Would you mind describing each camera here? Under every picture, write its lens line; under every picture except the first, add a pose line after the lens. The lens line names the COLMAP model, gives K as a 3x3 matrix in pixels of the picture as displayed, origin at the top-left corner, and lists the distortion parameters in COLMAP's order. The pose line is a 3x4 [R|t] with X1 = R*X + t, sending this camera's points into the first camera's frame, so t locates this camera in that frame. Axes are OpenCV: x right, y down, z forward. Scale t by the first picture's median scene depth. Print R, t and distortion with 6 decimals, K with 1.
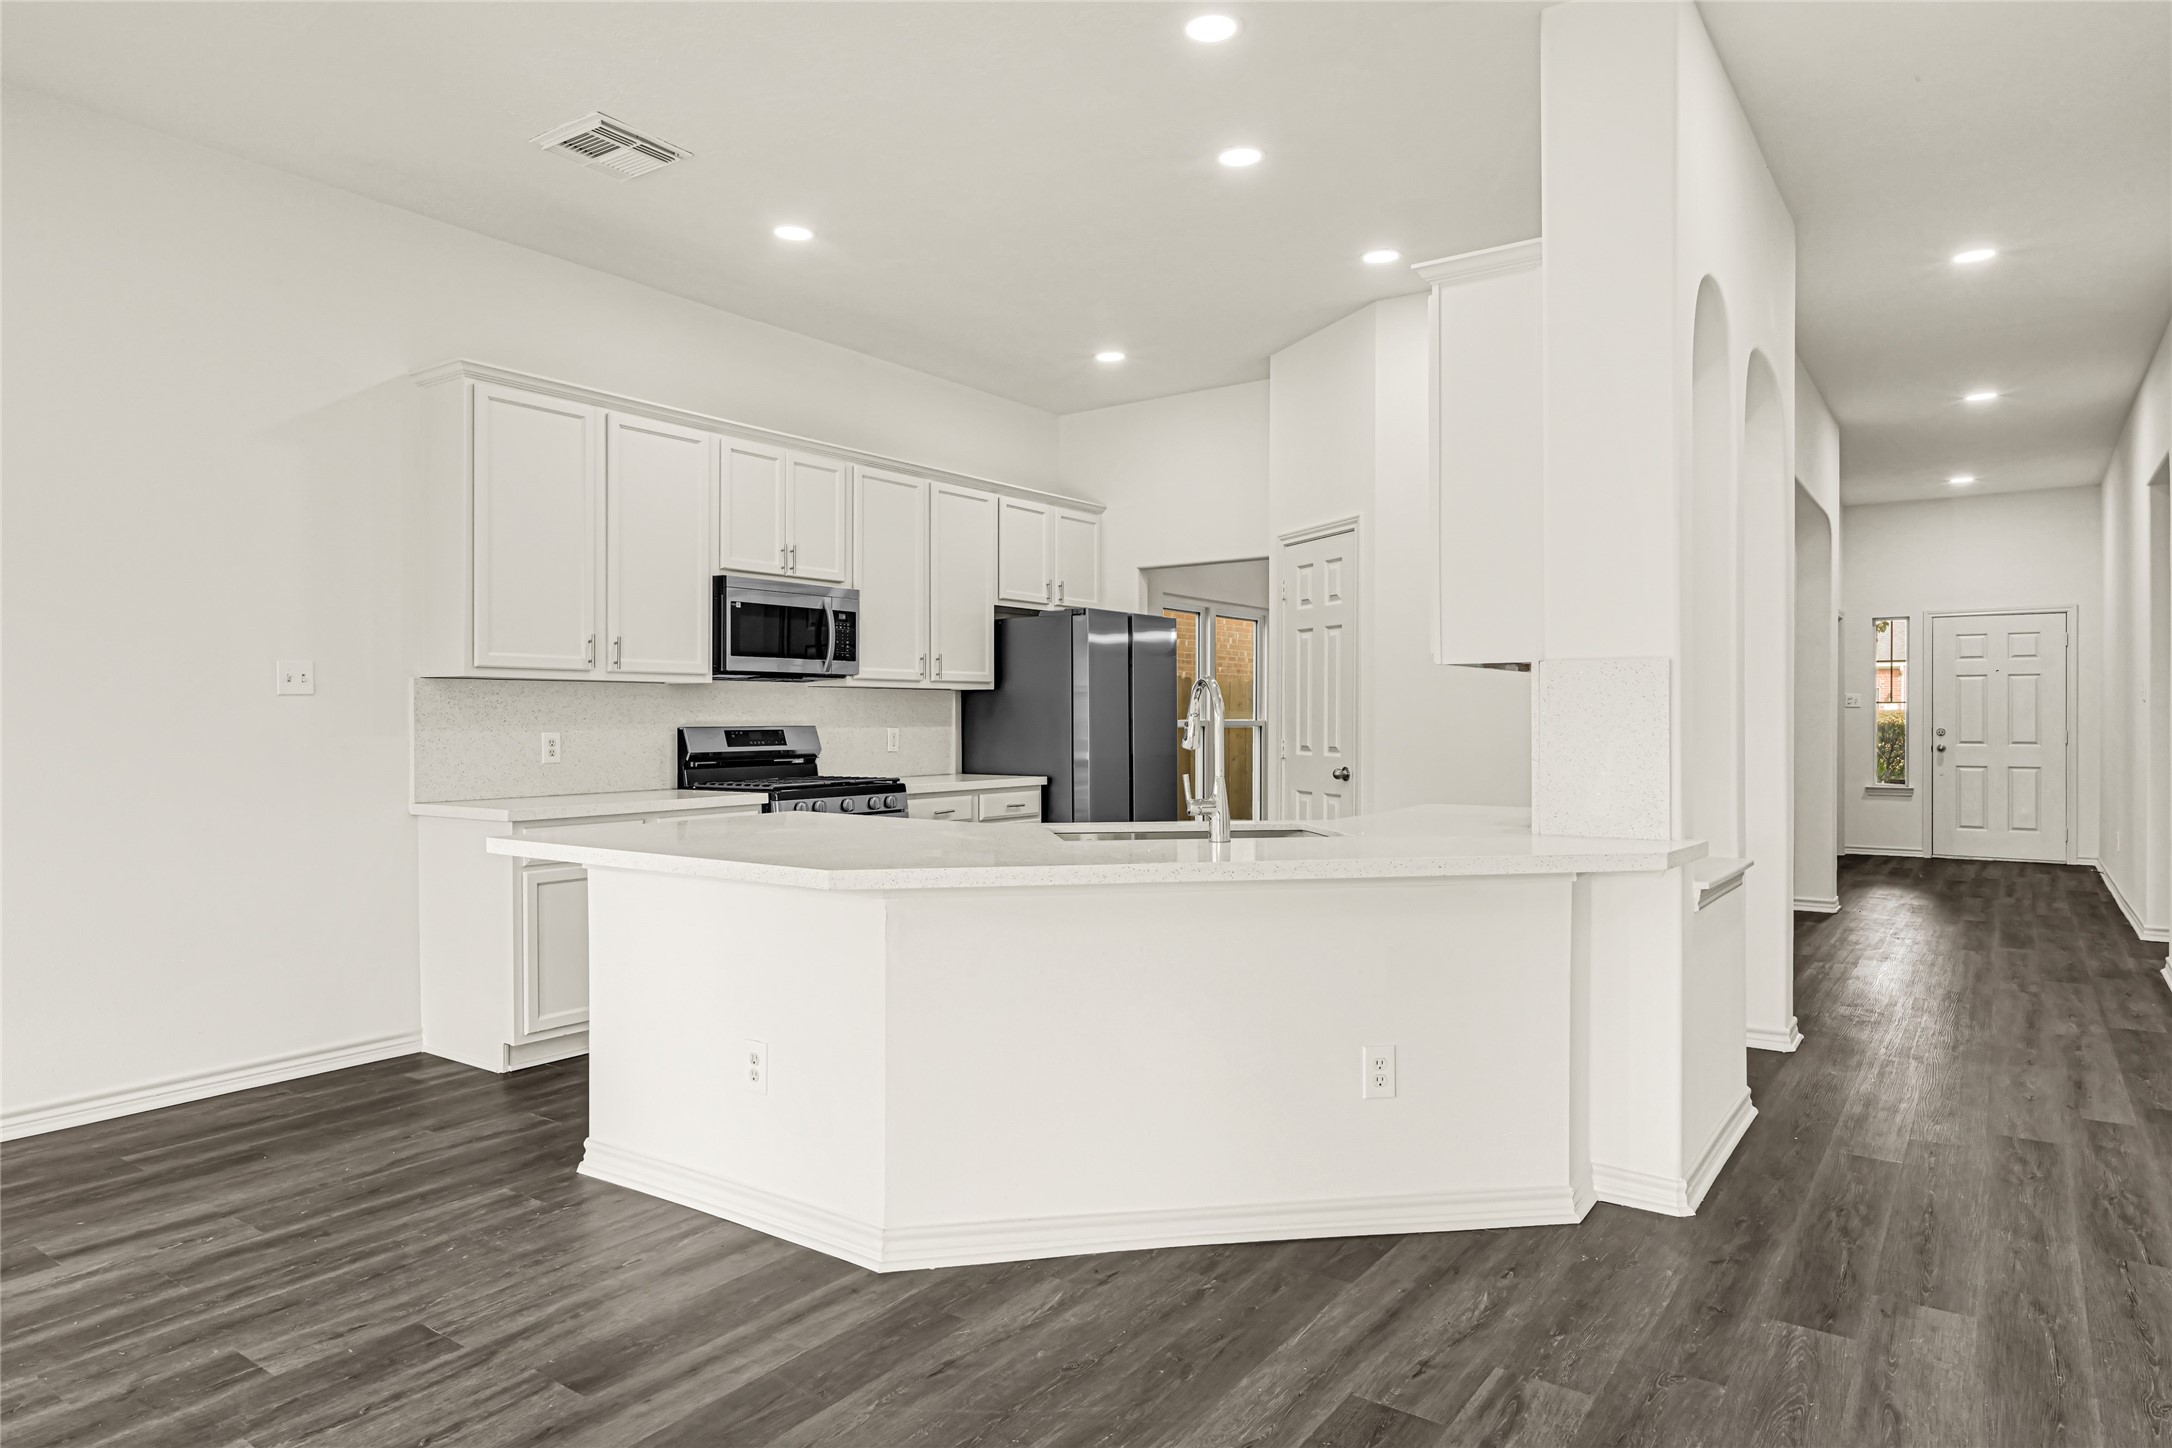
lens RADIAL K [[1307.2, 0, 1096.9], [0, 1307.2, 724.5], [0, 0, 1]] dist [-0.002313, -0.000605]
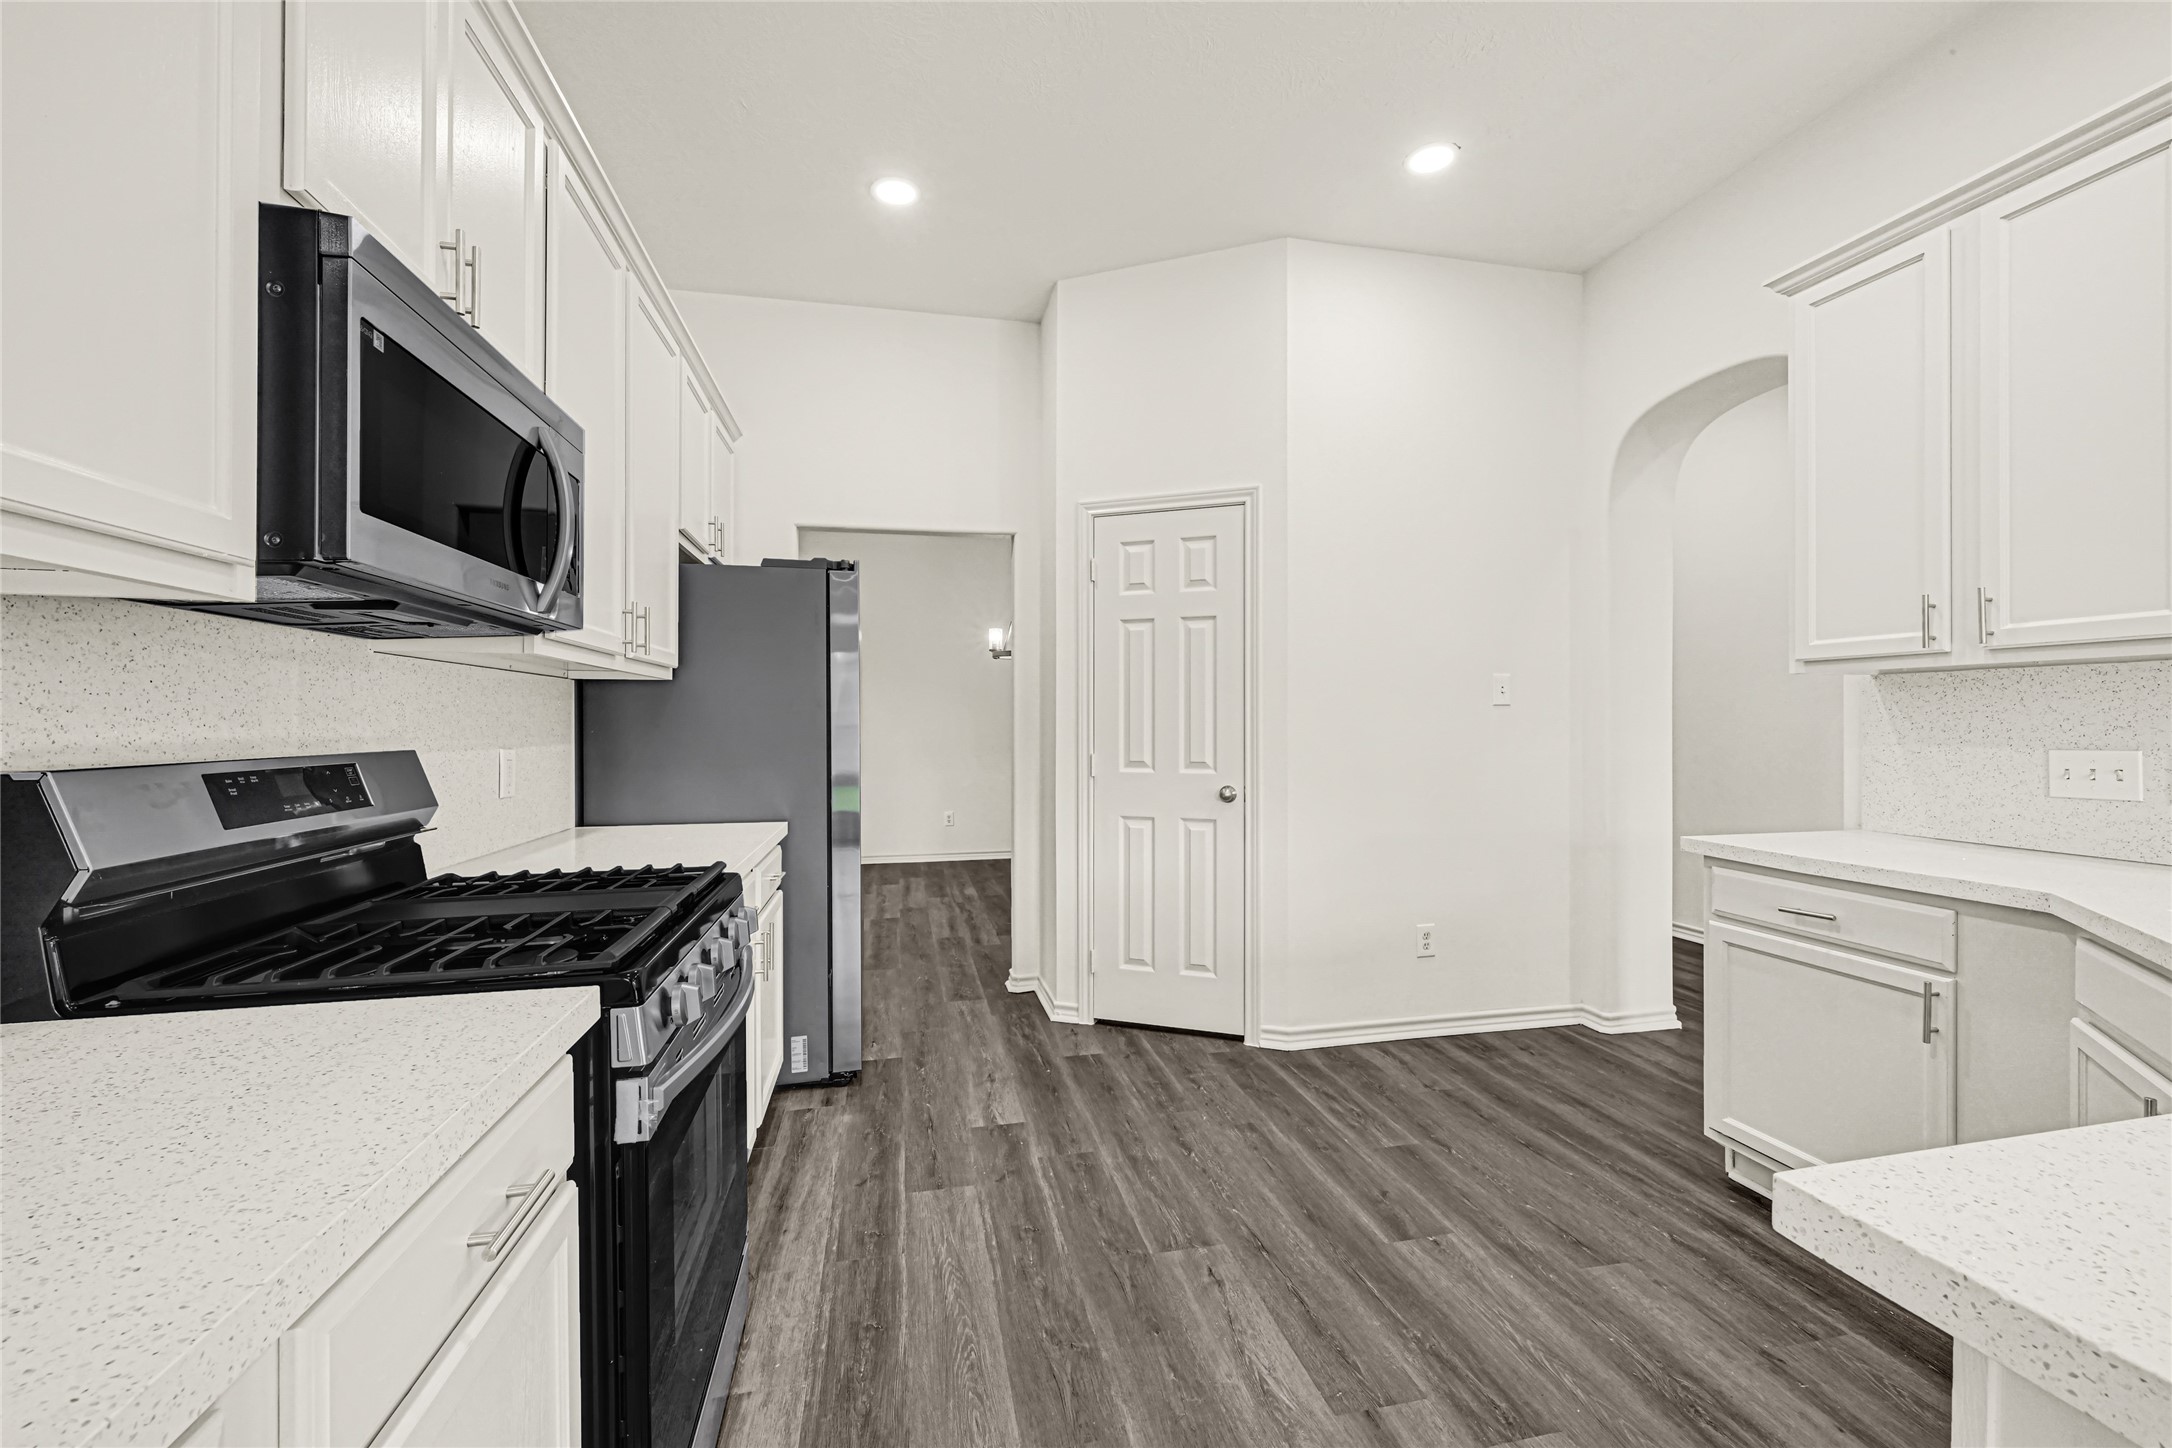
lens RADIAL K [[884.6, 0, 1088.1], [0, 884.6, 733.8], [0, 0, 1]] dist [-0.000020, 0.000288]
pose [[0.674544, -0.004894, 0.738218, -0.297490], [0.003448, 0.999988, 0.003479, -0.004629], [-0.738226, 0.000198, 0.674553, 0.715054]]
